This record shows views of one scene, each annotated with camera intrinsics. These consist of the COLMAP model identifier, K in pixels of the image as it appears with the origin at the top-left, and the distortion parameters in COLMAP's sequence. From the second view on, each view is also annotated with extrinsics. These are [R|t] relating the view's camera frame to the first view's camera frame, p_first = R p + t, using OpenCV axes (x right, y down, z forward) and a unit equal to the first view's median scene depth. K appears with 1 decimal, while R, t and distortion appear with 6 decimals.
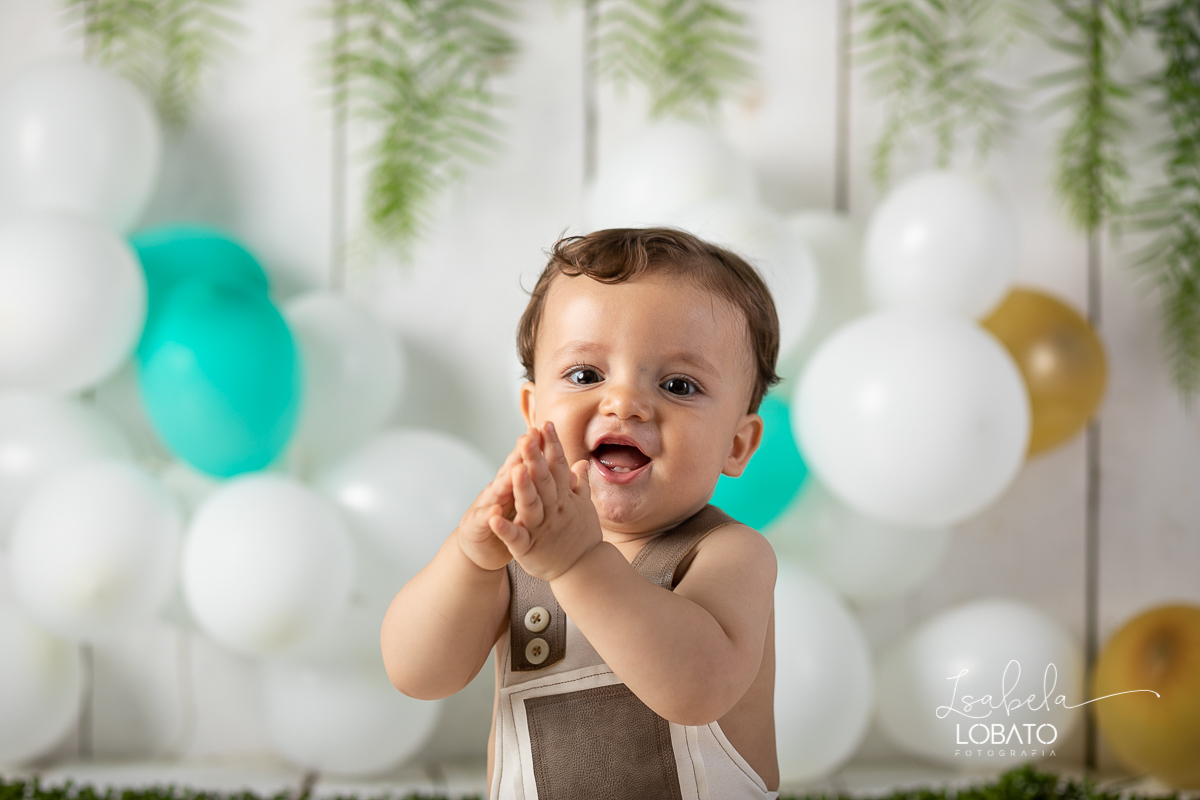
lens RADIAL K [[2917.4, 0, 600.6], [0, 2917.4, 405.4], [0, 0, 1]] dist [0.139331, 0.000000]
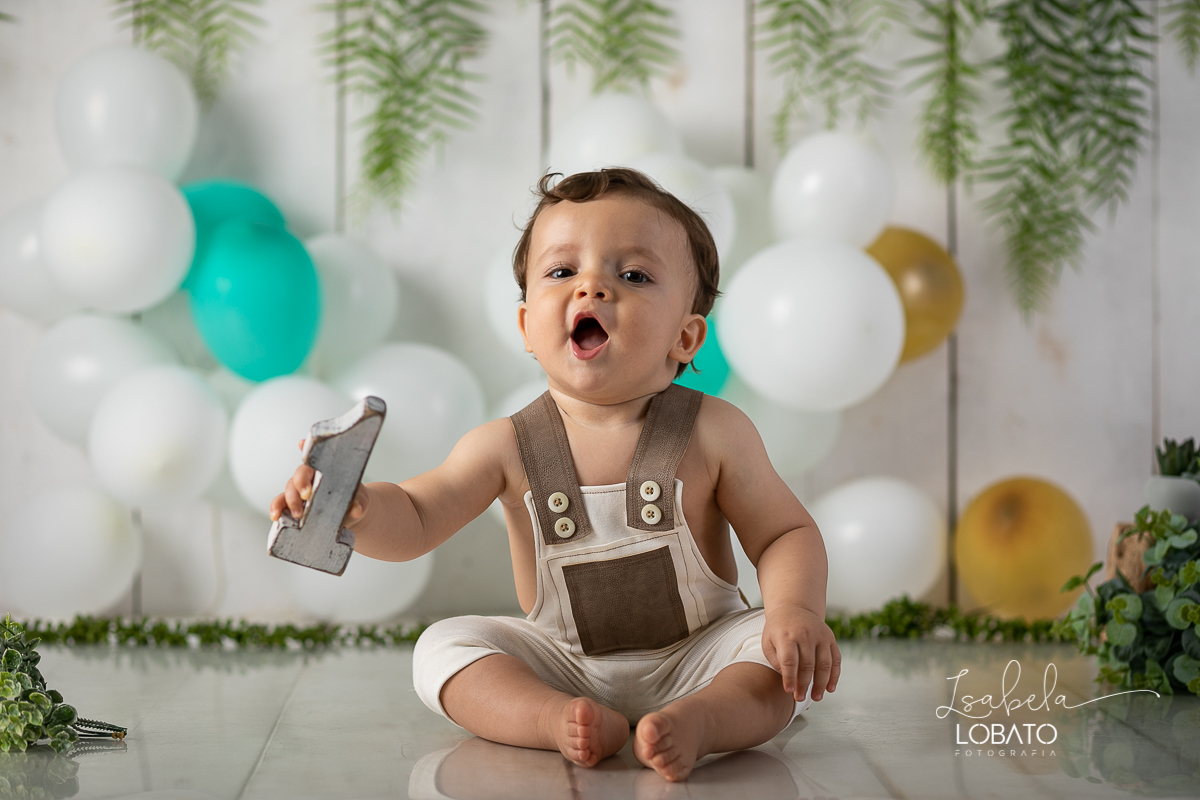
lens RADIAL K [[2917.4, 0, 587.5], [0, 2917.4, 375.4], [0, 0, 1]] dist [0.139331, 0.000000]
pose [[0.998764, -0.007350, 0.049149, -0.047782], [0.008193, 0.999822, -0.016980, 0.042401], [-0.049015, 0.017361, 0.998647, -0.231854]]
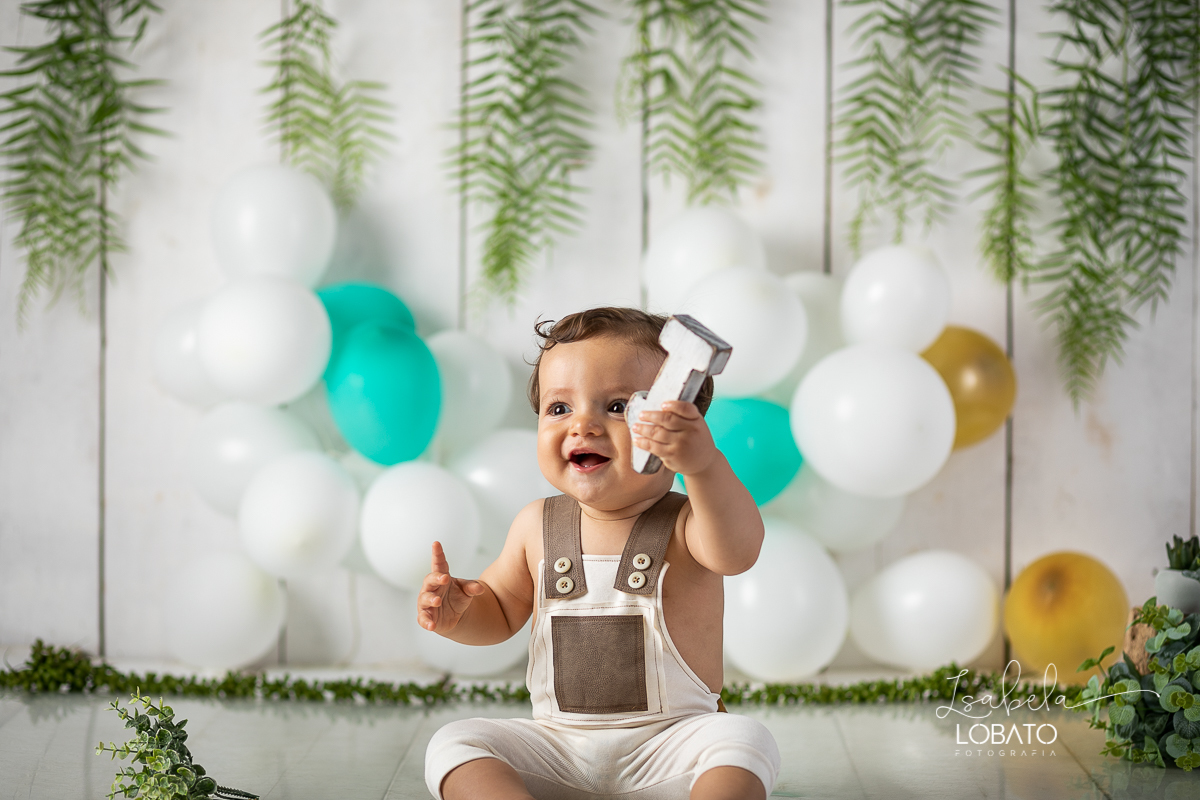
lens RADIAL K [[2917.4, 0, 619.1], [0, 2917.4, 399.6], [0, 0, 1]] dist [0.139331, 0.000000]
pose [[0.999983, -0.004015, -0.004285, -0.010255], [0.004060, 0.999934, 0.010729, -0.019856], [0.004242, -0.010747, 0.999933, -0.385844]]
